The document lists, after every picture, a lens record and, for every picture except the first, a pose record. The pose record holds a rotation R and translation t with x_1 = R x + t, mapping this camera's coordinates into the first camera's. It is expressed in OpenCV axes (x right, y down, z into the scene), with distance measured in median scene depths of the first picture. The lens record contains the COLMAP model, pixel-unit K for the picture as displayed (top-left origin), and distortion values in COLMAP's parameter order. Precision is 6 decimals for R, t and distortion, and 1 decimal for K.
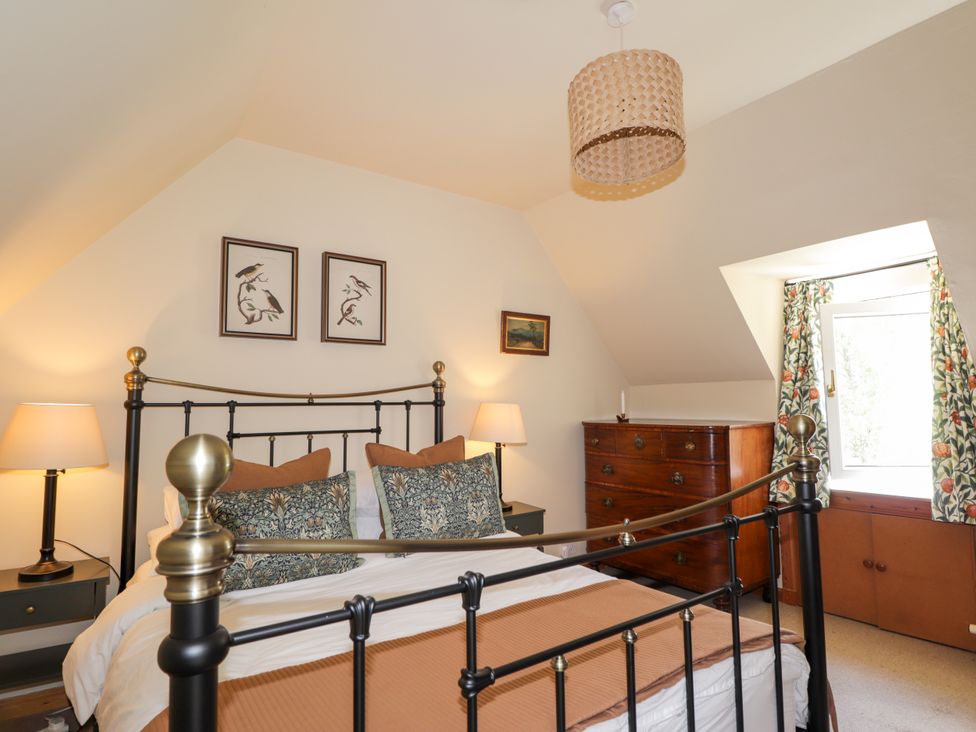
lens RADIAL K [[526.7, 0, 481.3], [0, 526.7, 365.7], [0, 0, 1]] dist [-0.001139, -0.010363]
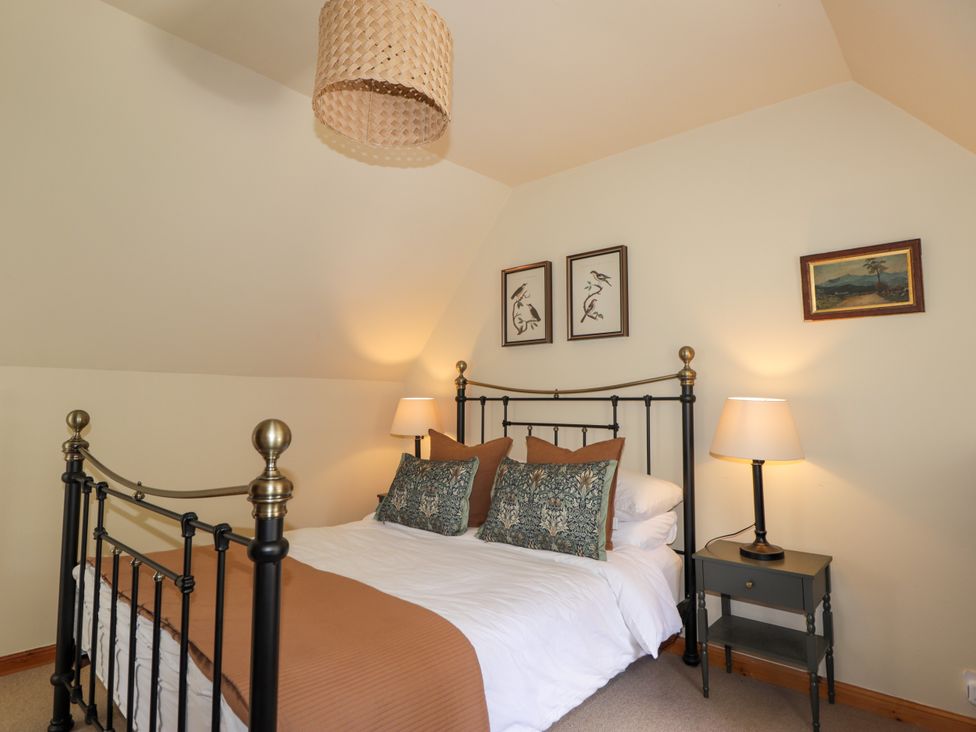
lens RADIAL K [[526.7, 0, 481.3], [0, 526.7, 365.7], [0, 0, 1]] dist [-0.001139, -0.010363]
pose [[0.260246, -0.055130, -0.963967, 0.664939], [0.067937, 0.996940, -0.038675, 0.033240], [0.963149, -0.055424, 0.263195, 0.530780]]
